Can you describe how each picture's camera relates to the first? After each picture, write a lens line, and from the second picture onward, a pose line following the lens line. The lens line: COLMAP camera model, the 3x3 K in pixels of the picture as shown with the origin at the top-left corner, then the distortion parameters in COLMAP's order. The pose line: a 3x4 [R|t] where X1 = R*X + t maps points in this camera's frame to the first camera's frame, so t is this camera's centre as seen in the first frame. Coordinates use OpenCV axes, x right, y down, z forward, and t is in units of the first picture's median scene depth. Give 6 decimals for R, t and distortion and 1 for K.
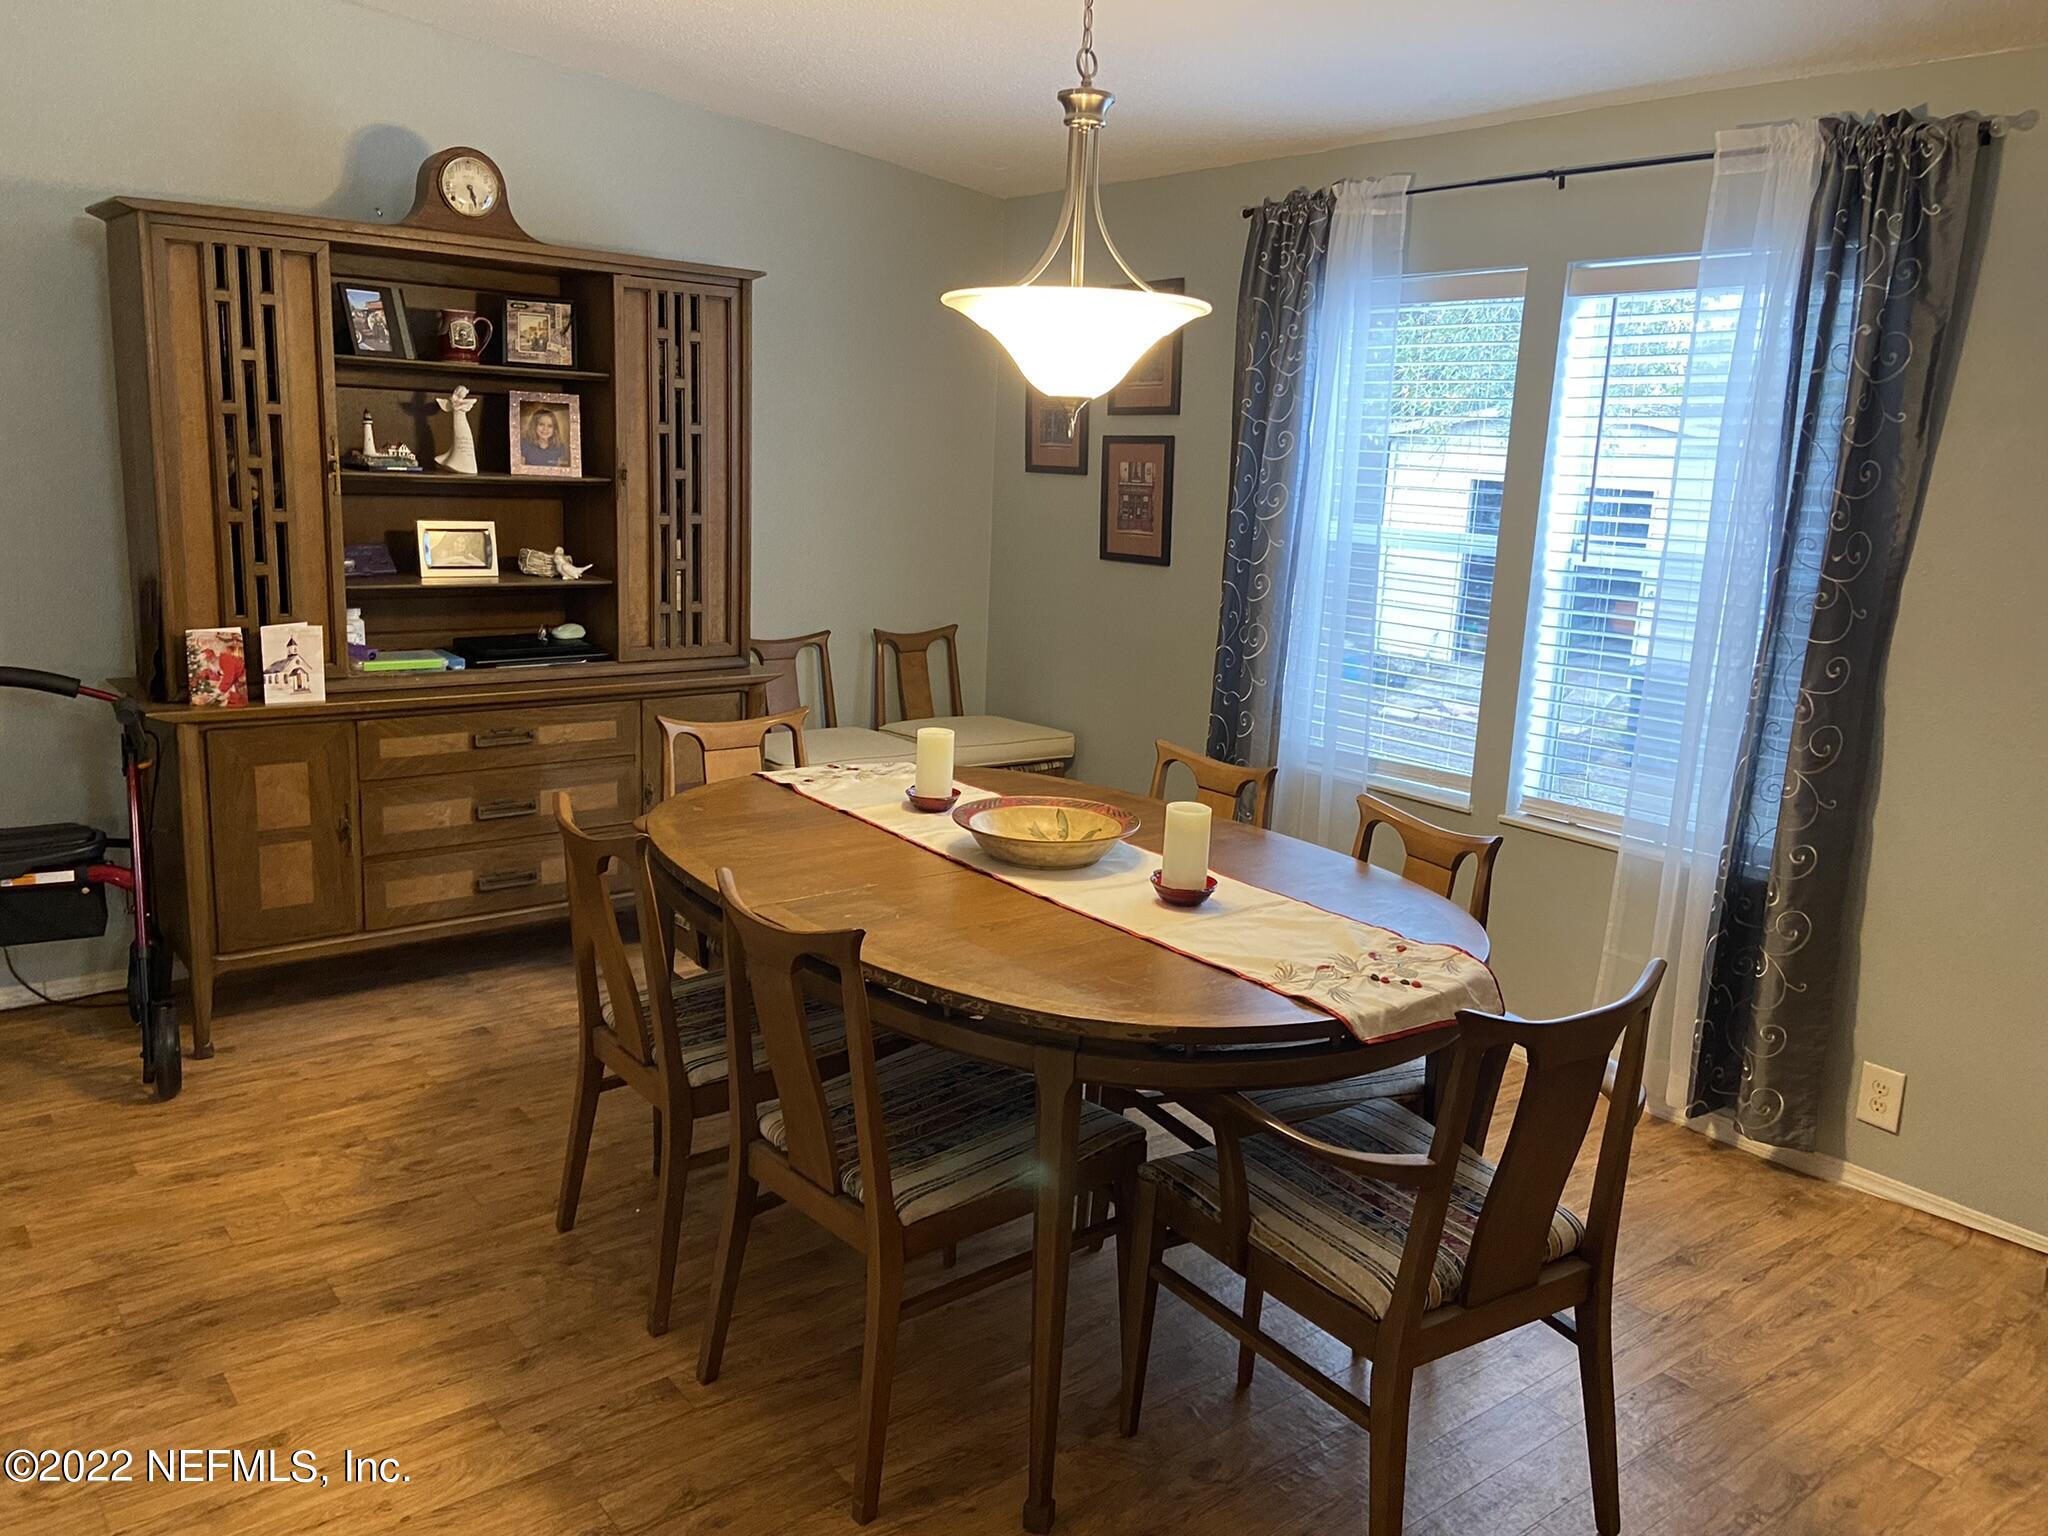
lens RADIAL K [[1552.8, 0, 1027.9], [0, 1552.8, 744.5], [0, 0, 1]] dist [0.108713, -0.140815]
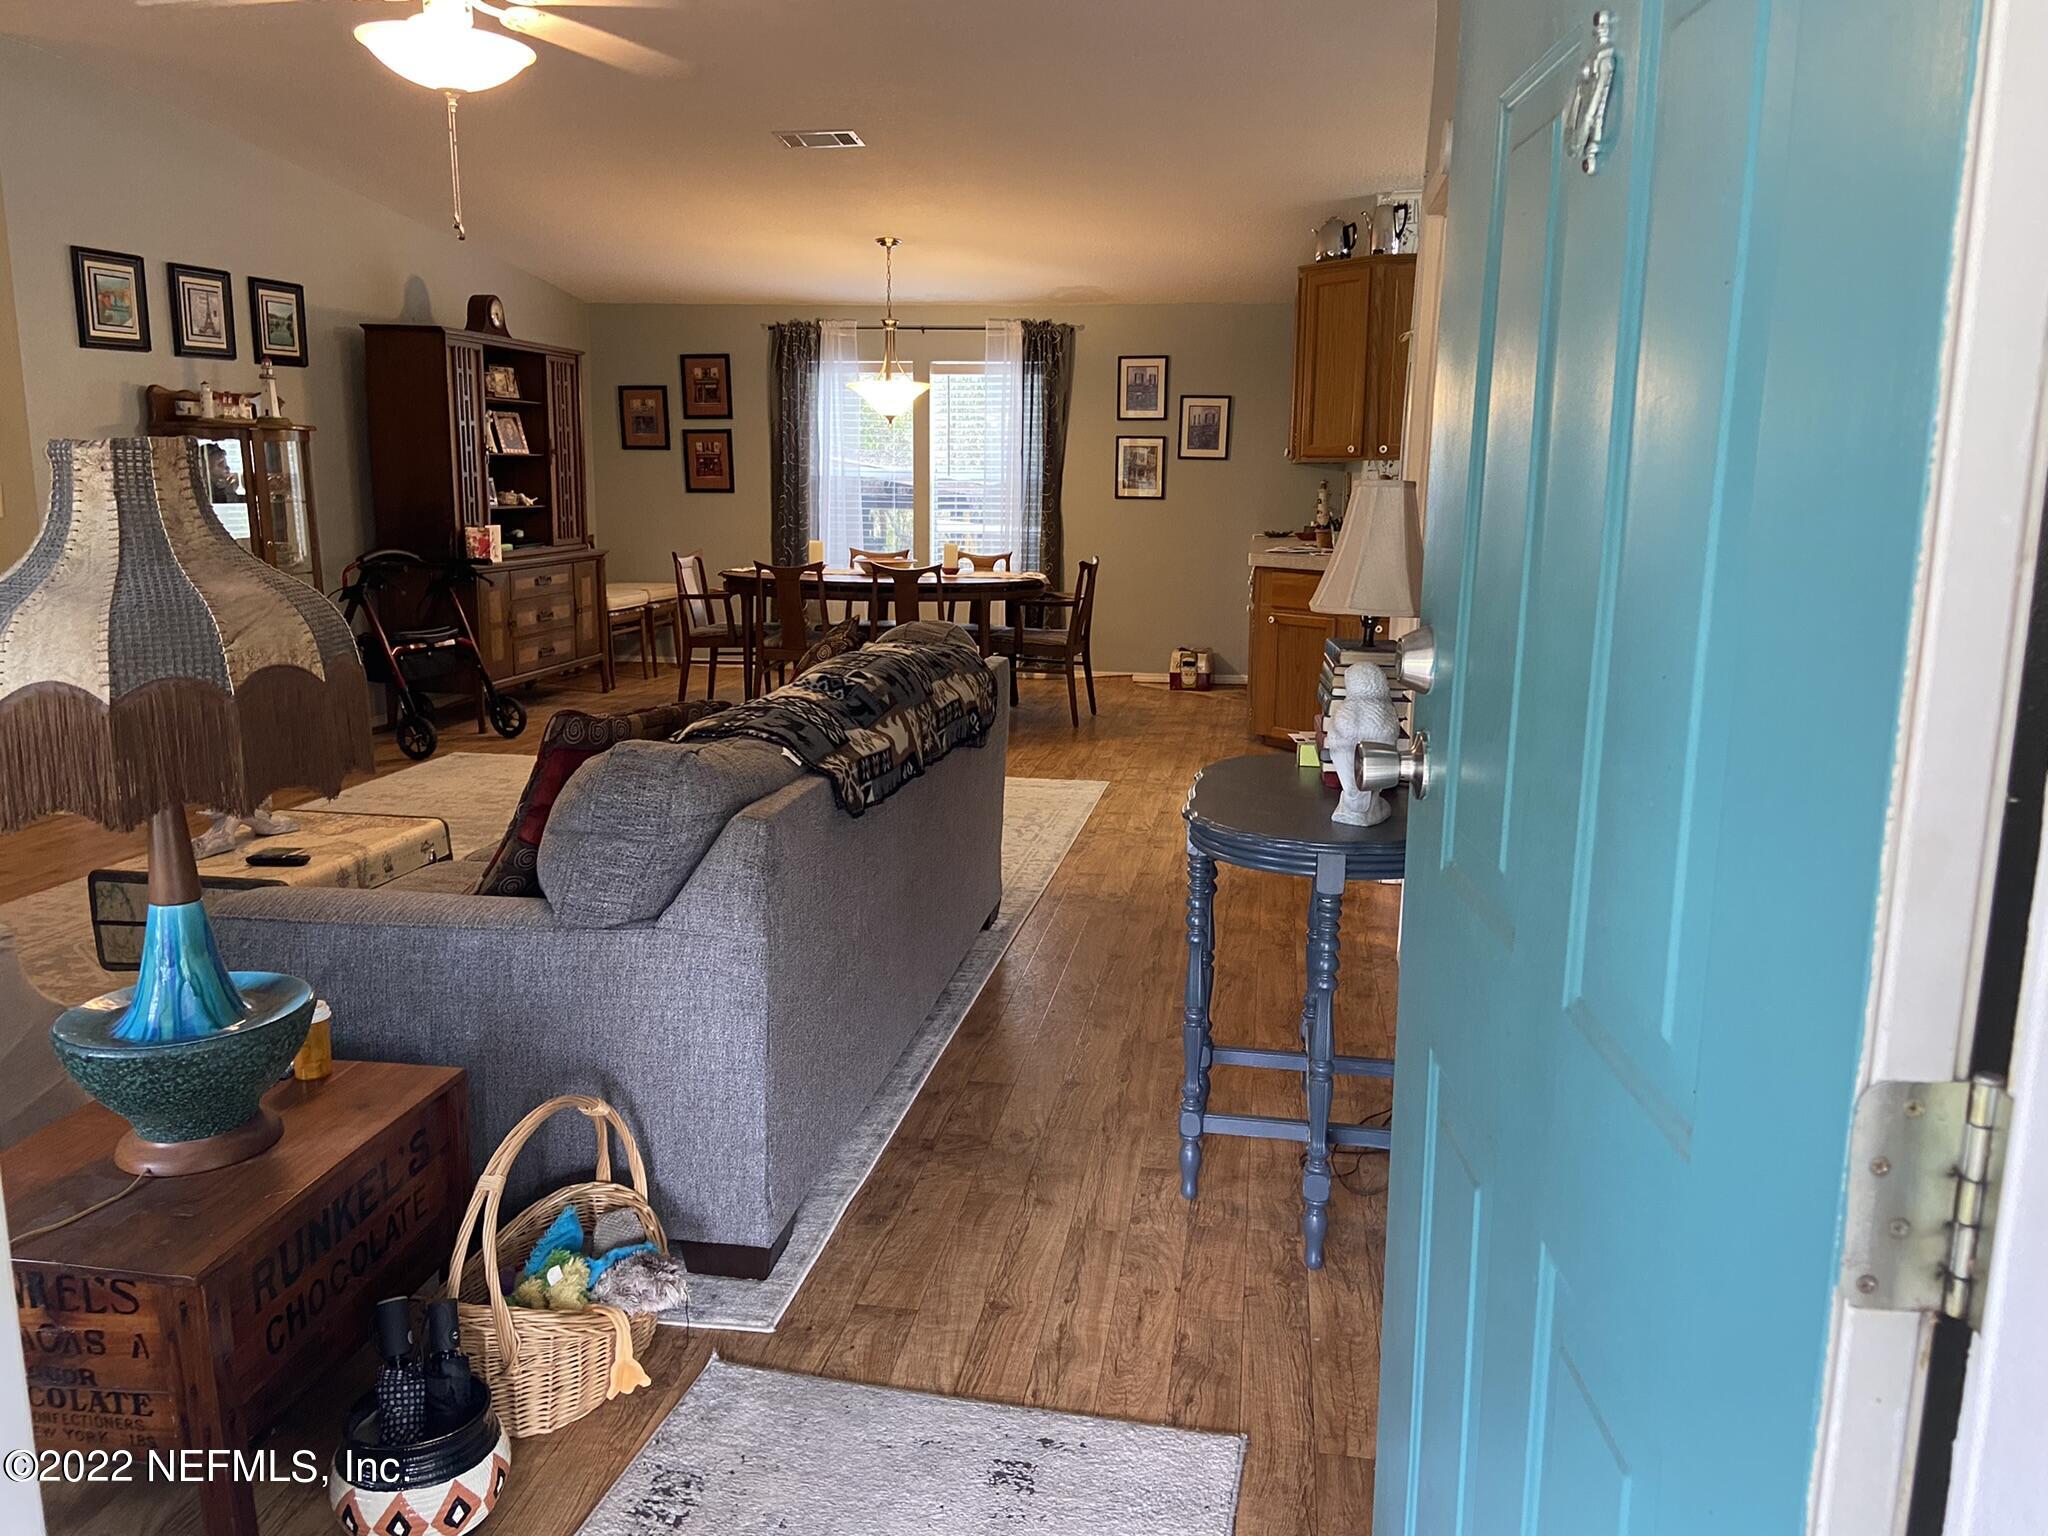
lens RADIAL K [[1533.5, 0, 1031.4], [0, 1533.5, 763.4], [0, 0, 1]] dist [0.116954, -0.148256]
pose [[0.738009, -0.160397, 0.655450, -1.258144], [0.148911, 0.986104, 0.073645, 0.181643], [-0.658155, 0.043253, 0.751639, -0.967859]]
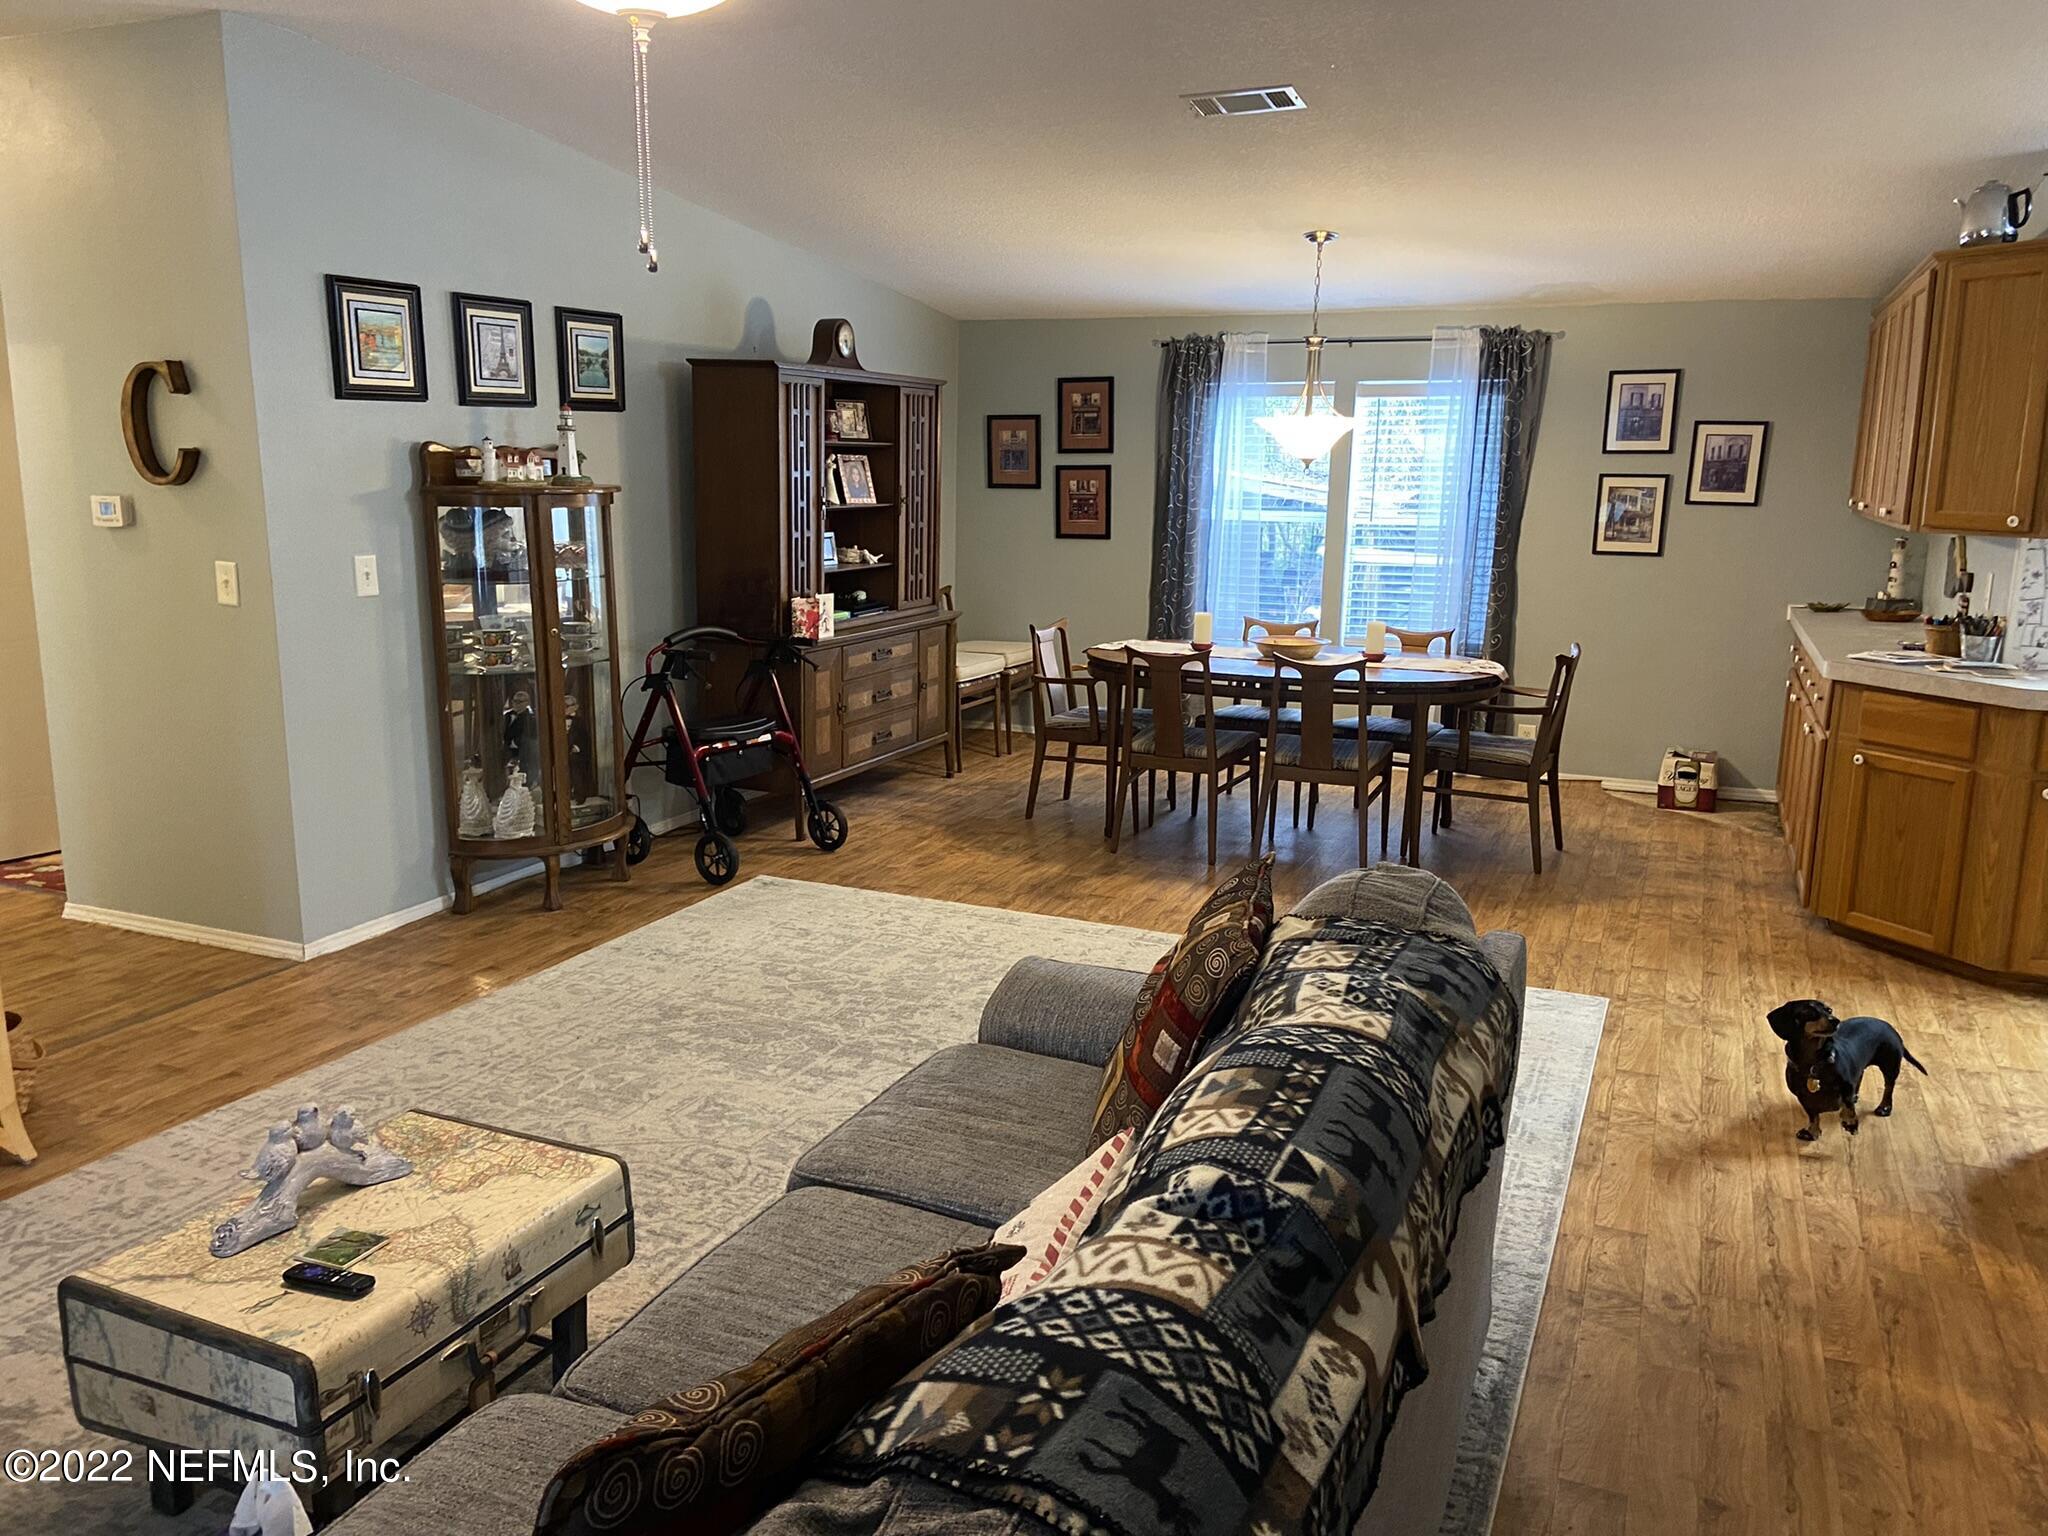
lens RADIAL K [[1533.5, 0, 1031.4], [0, 1533.5, 763.4], [0, 0, 1]] dist [0.116954, -0.148256]
pose [[0.879513, -0.121325, 0.460149, -1.008785], [0.112486, 0.992555, 0.046701, 0.056308], [-0.462389, 0.010686, 0.886613, -0.611514]]
